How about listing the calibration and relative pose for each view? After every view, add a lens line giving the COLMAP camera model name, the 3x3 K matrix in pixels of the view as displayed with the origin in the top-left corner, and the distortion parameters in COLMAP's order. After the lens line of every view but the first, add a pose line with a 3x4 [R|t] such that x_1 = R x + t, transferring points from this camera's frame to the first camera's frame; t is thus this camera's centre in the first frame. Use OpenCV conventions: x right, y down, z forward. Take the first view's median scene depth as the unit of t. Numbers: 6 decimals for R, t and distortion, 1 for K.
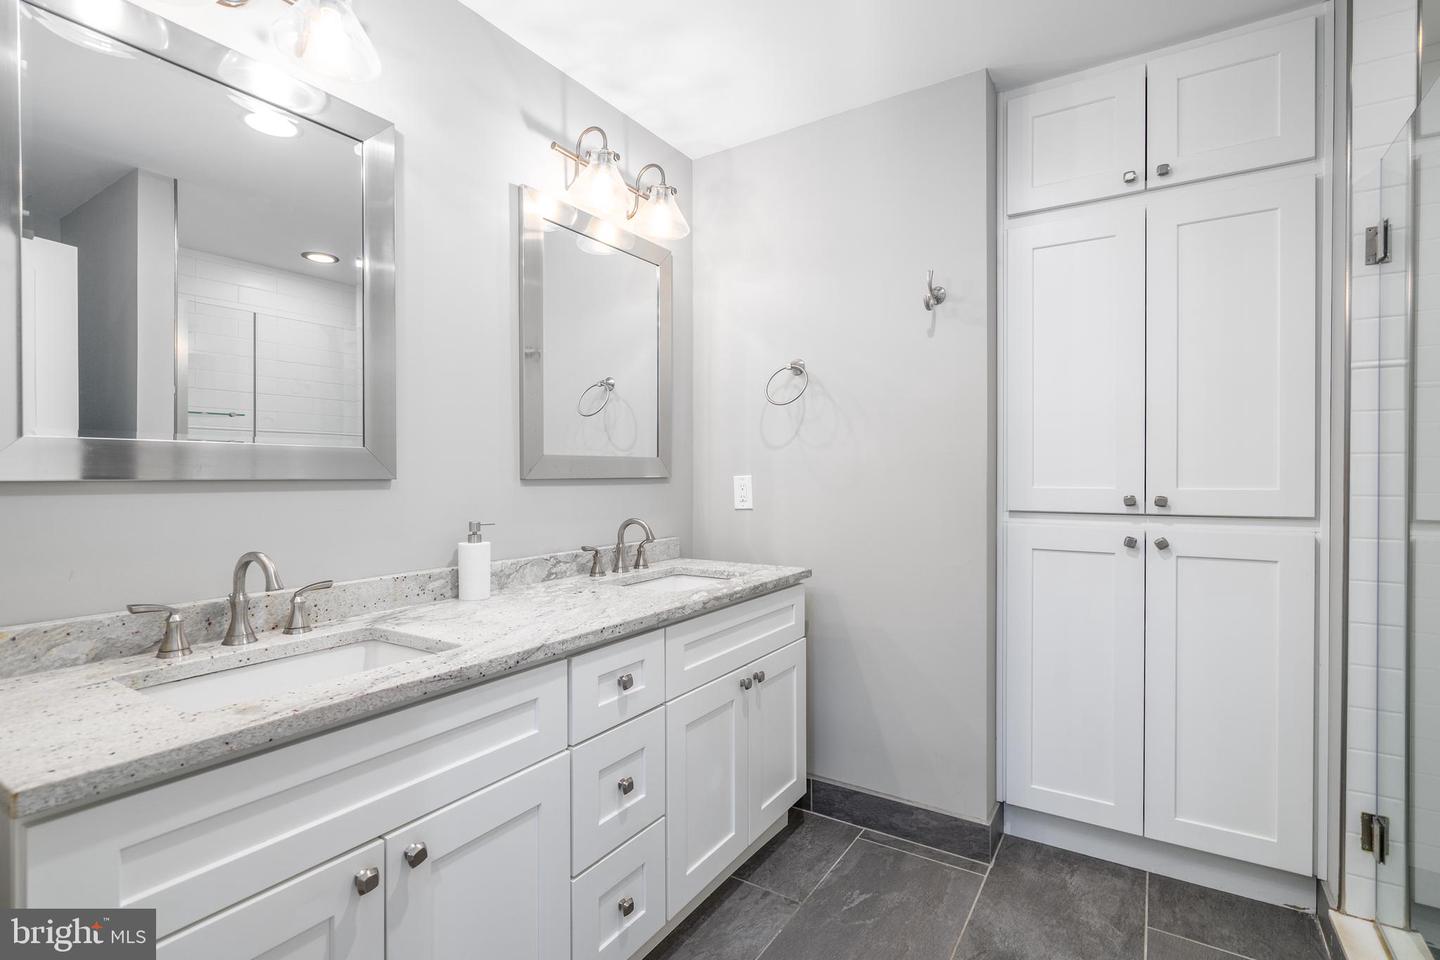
lens RADIAL K [[666.2, 0, 720.4], [0, 666.2, 478.8], [0, 0, 1]] dist [-0.001364, 0.000466]
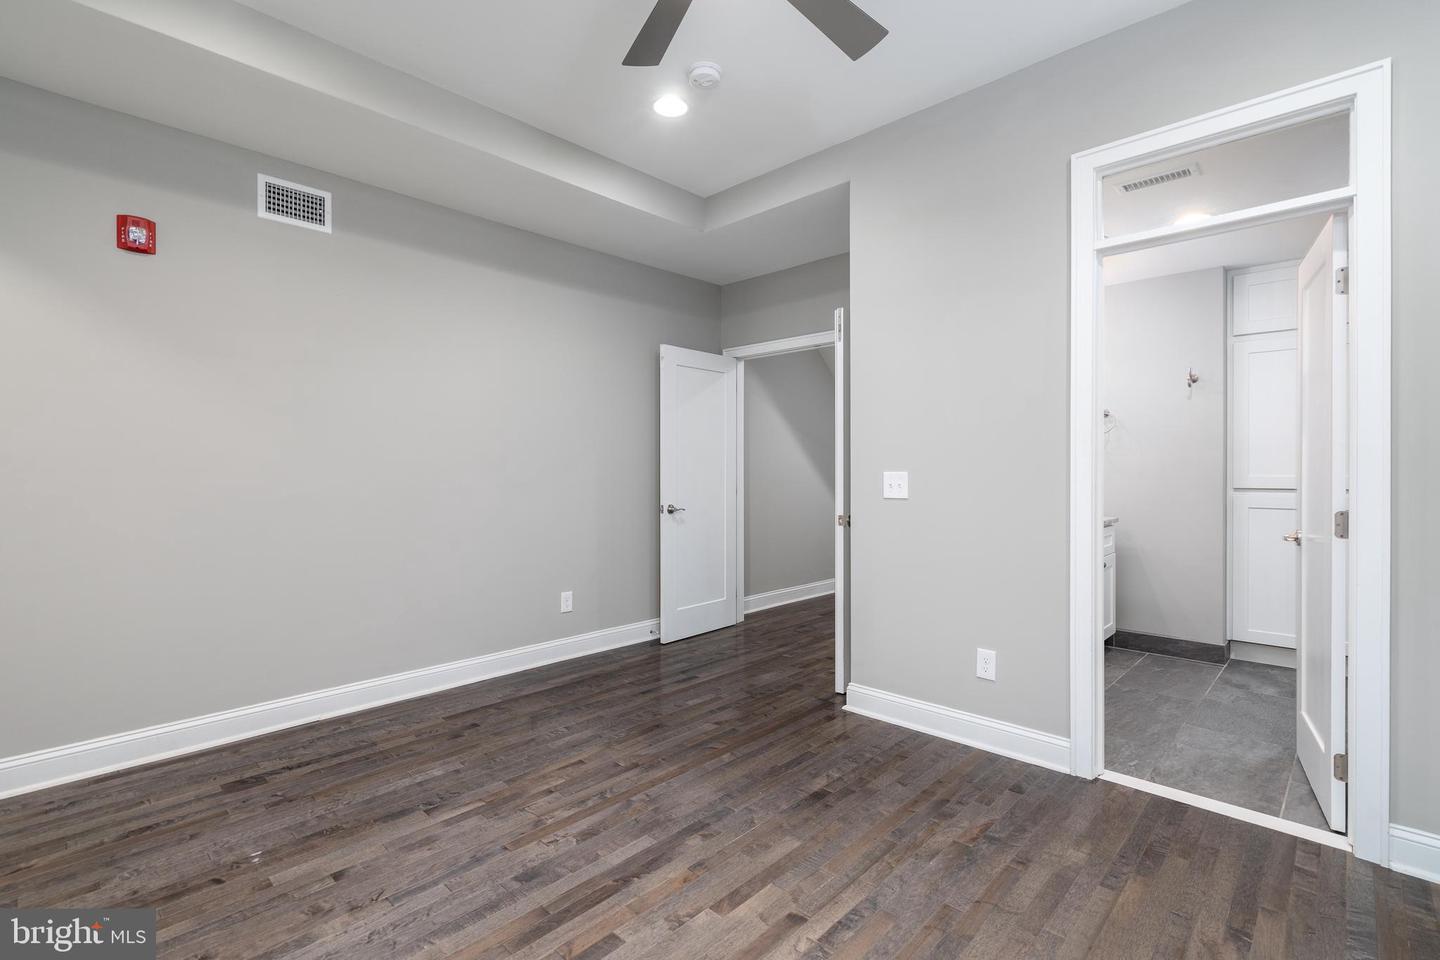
lens RADIAL K [[666.2, 0, 719.0], [0, 666.2, 479.9], [0, 0, 1]] dist [-0.001364, 0.000466]
pose [[0.979619, -0.003458, -0.200835, -0.632265], [0.004960, 0.999963, 0.006975, 0.004049], [0.200803, -0.007829, 0.979600, -1.171606]]
